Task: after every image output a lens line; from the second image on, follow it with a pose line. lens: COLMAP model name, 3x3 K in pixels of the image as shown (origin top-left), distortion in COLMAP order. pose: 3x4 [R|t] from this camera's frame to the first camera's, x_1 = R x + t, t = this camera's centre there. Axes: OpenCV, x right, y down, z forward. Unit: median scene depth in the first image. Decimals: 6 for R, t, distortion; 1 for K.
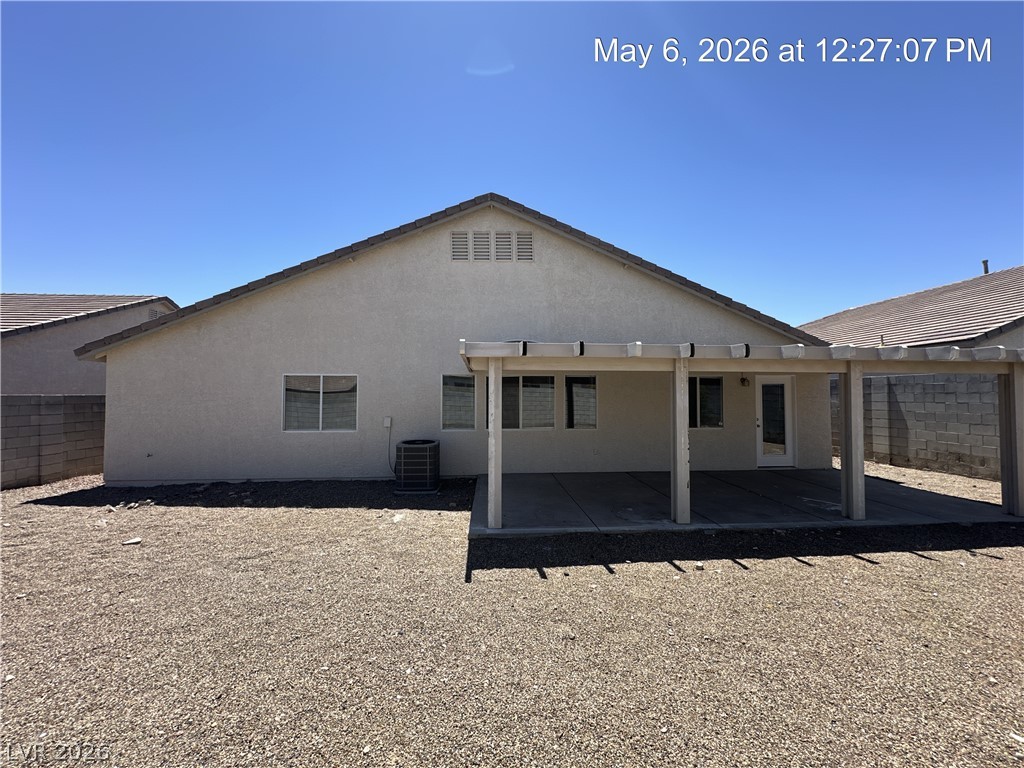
lens RADIAL K [[409.1, 0, 515.4], [0, 409.1, 387.5], [0, 0, 1]] dist [-0.001614, 0.000841]
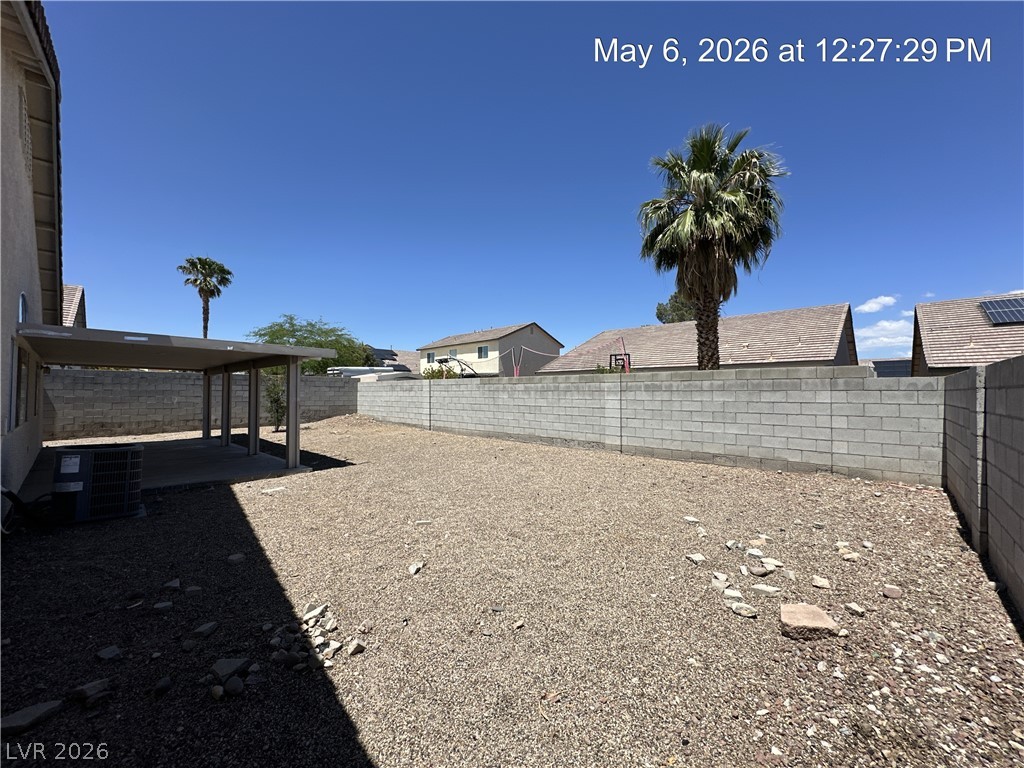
lens RADIAL K [[409.1, 0, 514.6], [0, 409.1, 385.6], [0, 0, 1]] dist [-0.001614, 0.000841]
pose [[-0.683782, 0.010923, 0.729605, -1.054893], [-0.013033, 0.999546, -0.027178, 0.042204], [-0.729570, -0.028093, -0.683329, 0.895765]]
